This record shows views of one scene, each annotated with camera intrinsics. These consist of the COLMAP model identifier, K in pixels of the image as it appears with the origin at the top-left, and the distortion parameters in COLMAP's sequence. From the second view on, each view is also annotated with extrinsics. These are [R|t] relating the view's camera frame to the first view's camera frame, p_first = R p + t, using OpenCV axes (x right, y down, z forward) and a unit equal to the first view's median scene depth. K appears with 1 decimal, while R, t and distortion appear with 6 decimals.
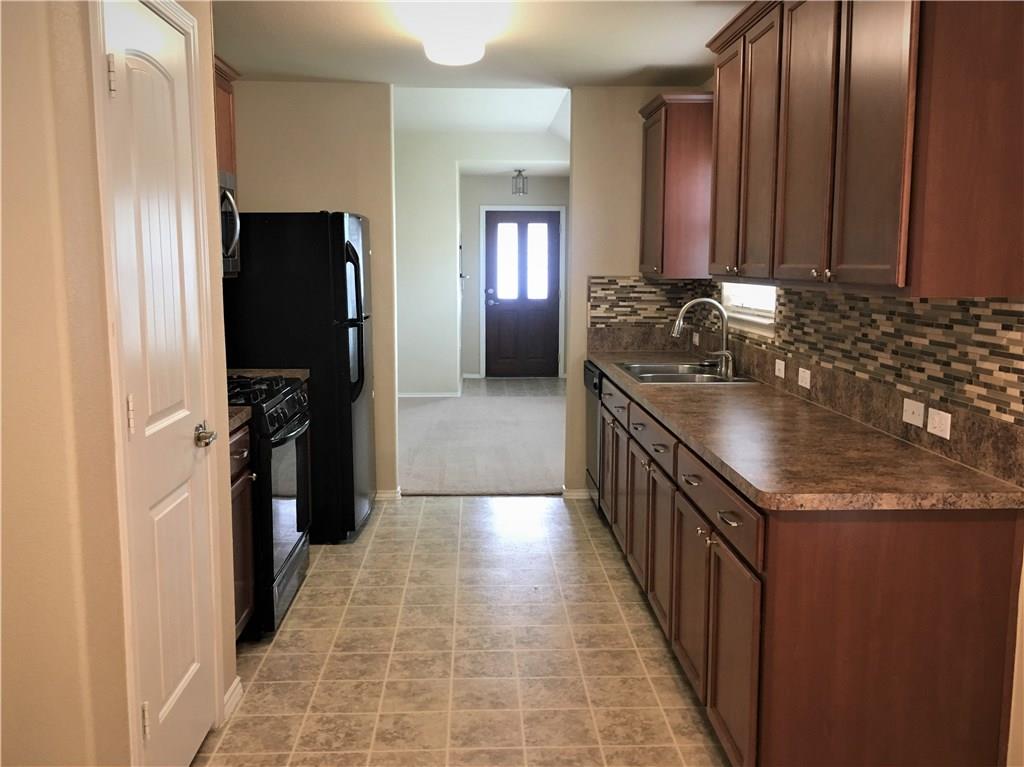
lens RADIAL K [[913.4, 0, 512.0], [0, 913.4, 383.5], [0, 0, 1]] dist [0.052084, -0.009192]
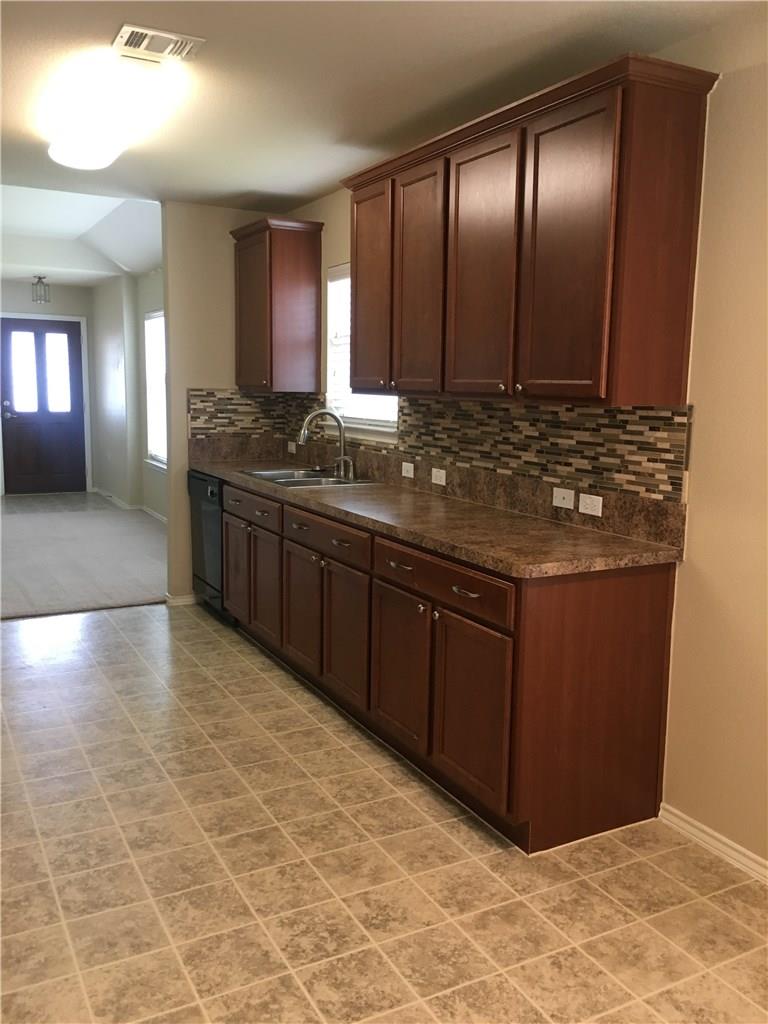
lens RADIAL K [[876.8, 0, 384.0], [0, 876.8, 512.0], [0, 0, 1]] dist [0.078336, -0.101482]
pose [[0.900124, -0.050827, 0.432659, -0.243175], [0.042420, 0.998677, 0.029067, 0.003766], [-0.433564, -0.007811, 0.901089, 0.010770]]
